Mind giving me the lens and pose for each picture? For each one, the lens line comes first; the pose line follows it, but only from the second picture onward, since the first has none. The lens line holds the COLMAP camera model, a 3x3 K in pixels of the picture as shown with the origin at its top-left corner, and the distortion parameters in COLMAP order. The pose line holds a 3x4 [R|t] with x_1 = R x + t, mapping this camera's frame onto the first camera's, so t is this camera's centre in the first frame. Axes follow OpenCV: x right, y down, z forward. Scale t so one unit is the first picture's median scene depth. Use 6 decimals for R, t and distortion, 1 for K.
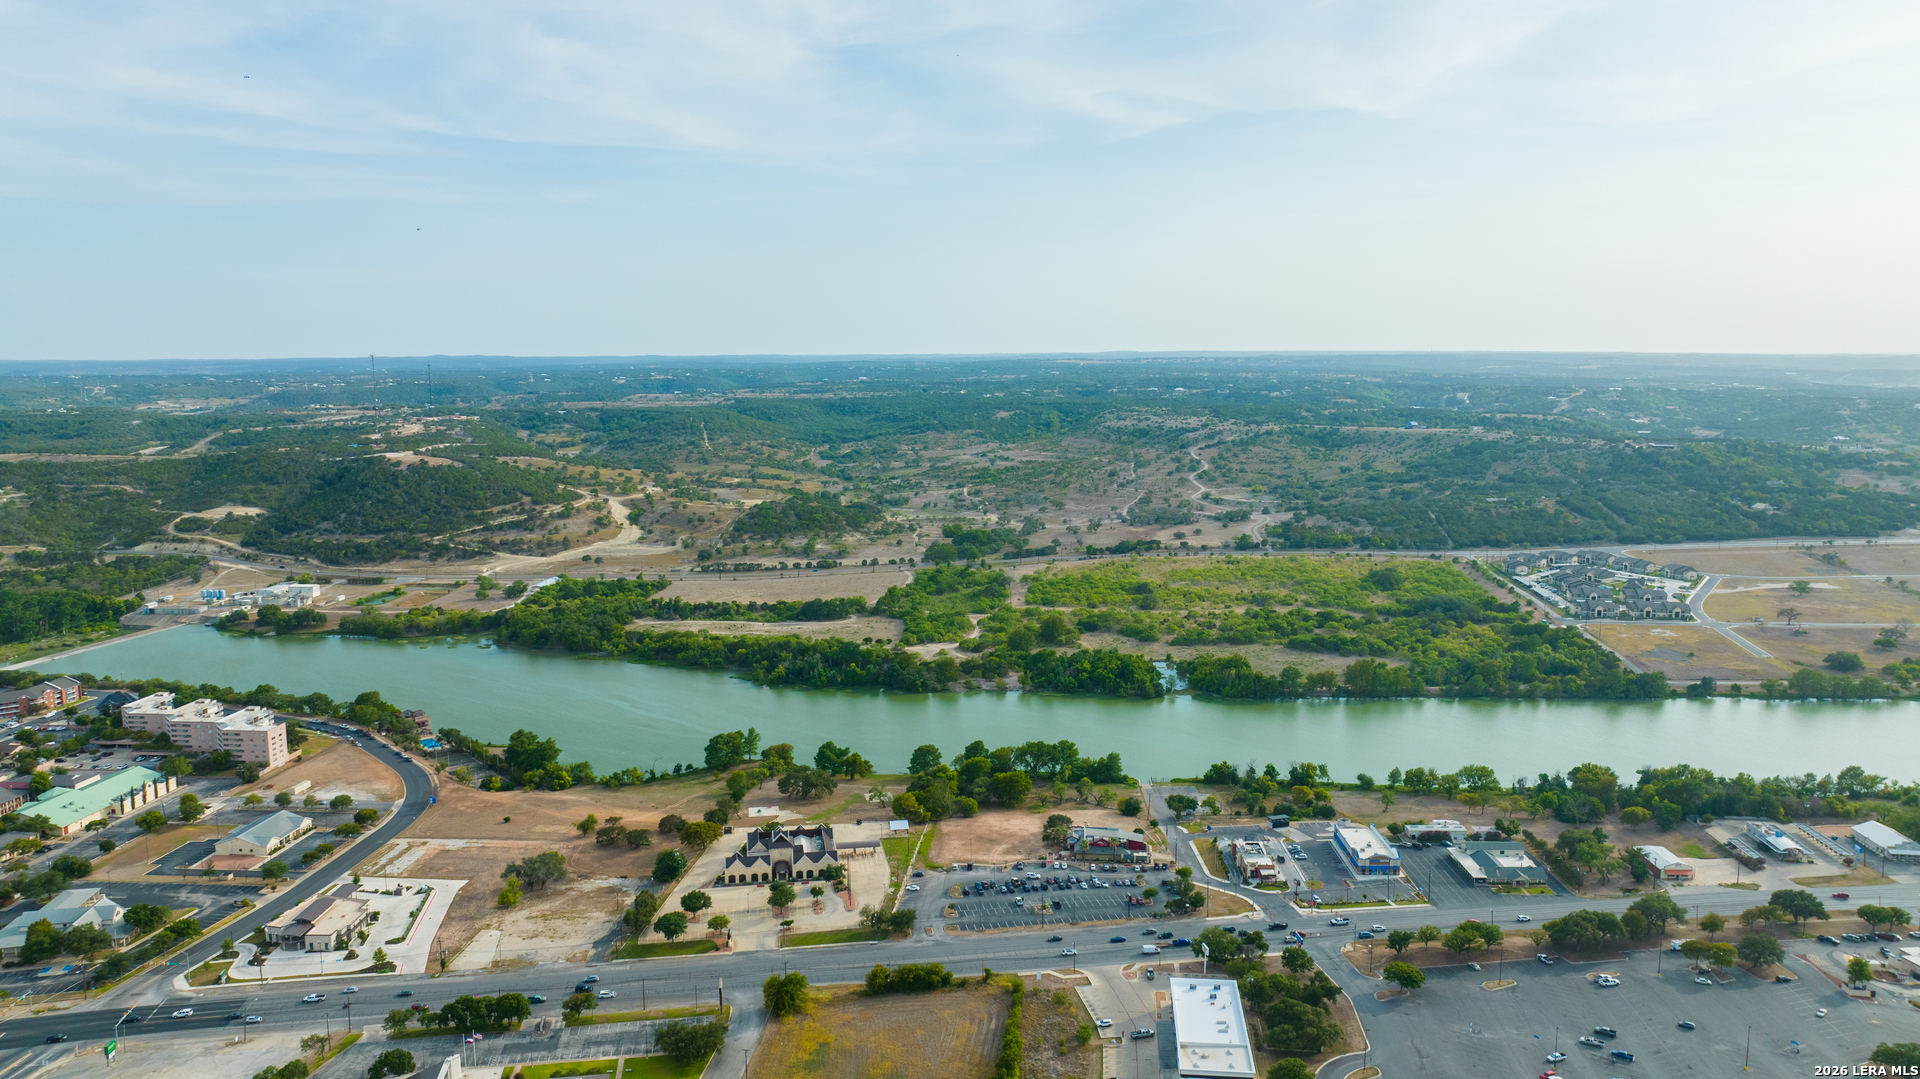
lens RADIAL K [[1351.4, 0, 959.7], [0, 1351.4, 542.1], [0, 0, 1]] dist [-0.039467, 0.029364]
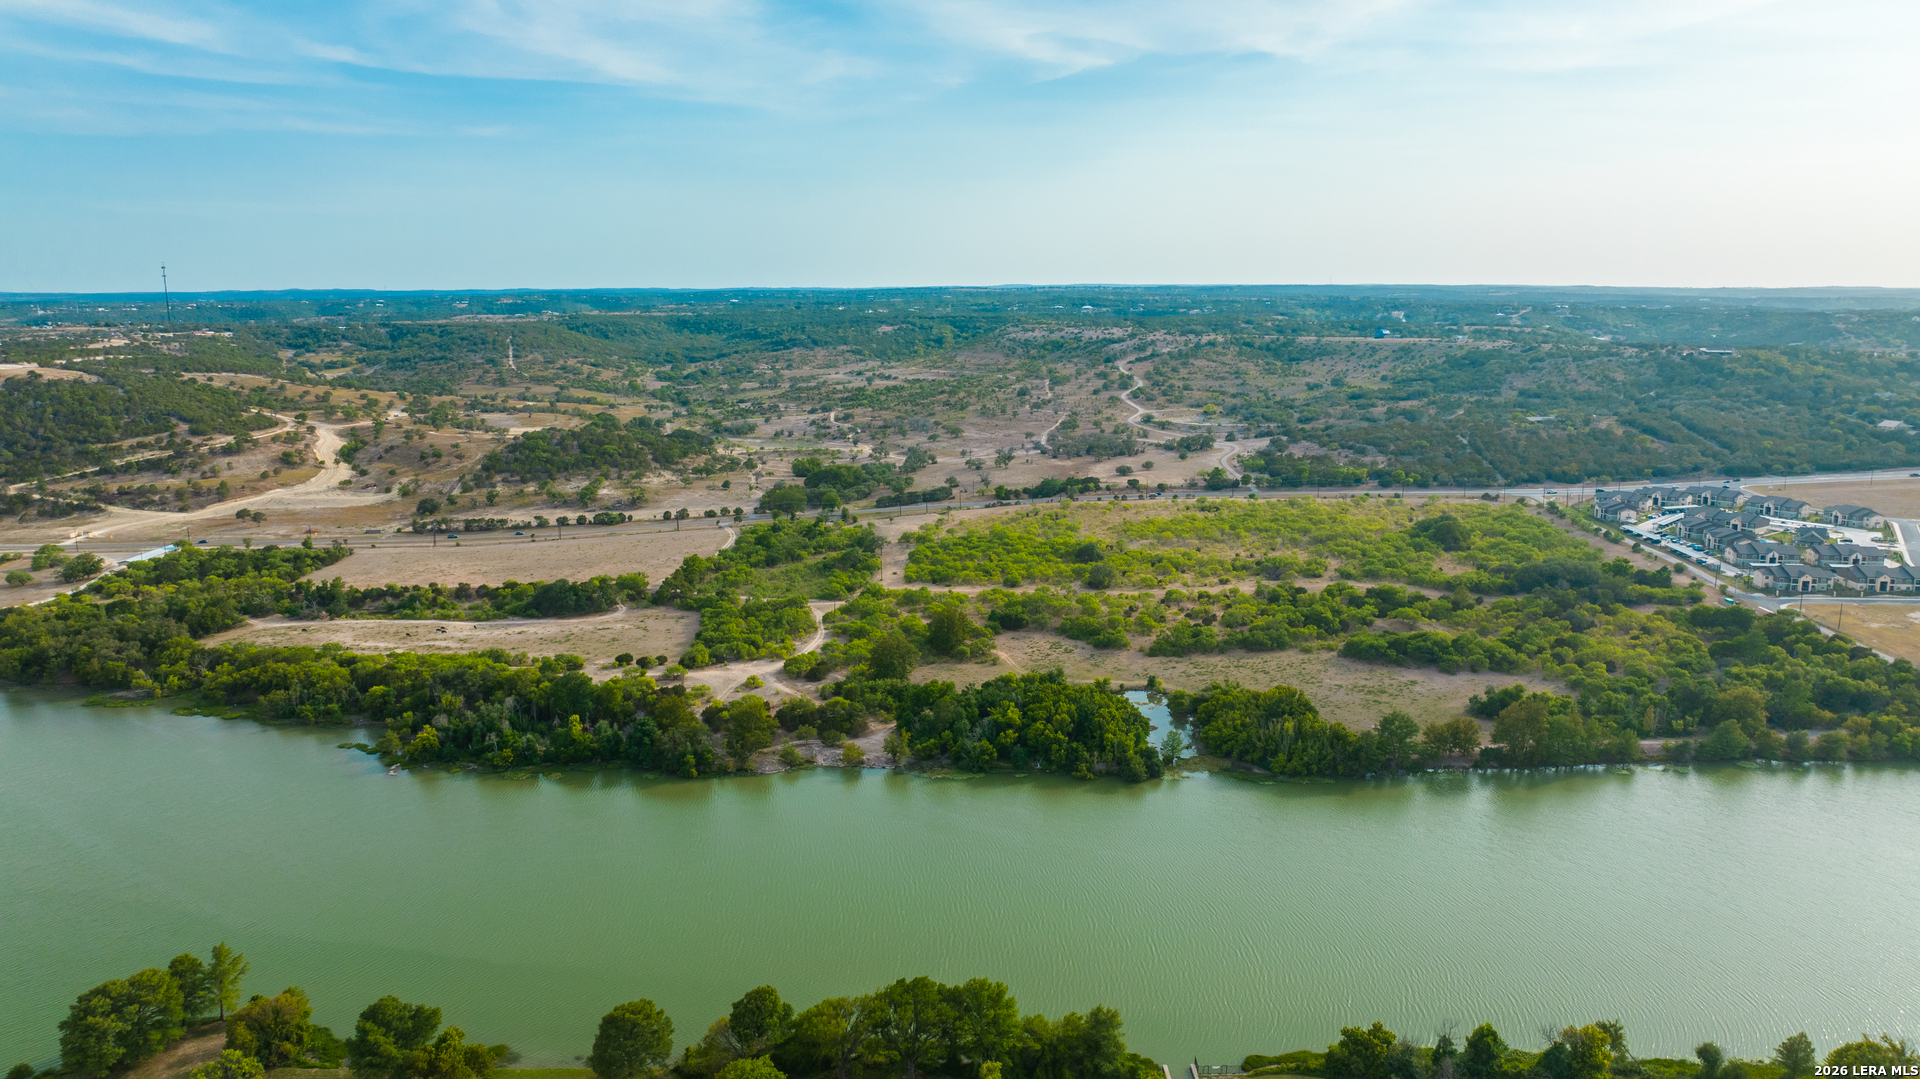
lens RADIAL K [[1351.4, 0, 957.0], [0, 1351.4, 538.3], [0, 0, 1]] dist [-0.039467, 0.029364]
pose [[0.997036, -0.013612, 0.075719, 0.021313], [0.010397, 0.999034, 0.042699, -0.000644], [-0.076227, -0.041785, 0.996215, 0.310359]]
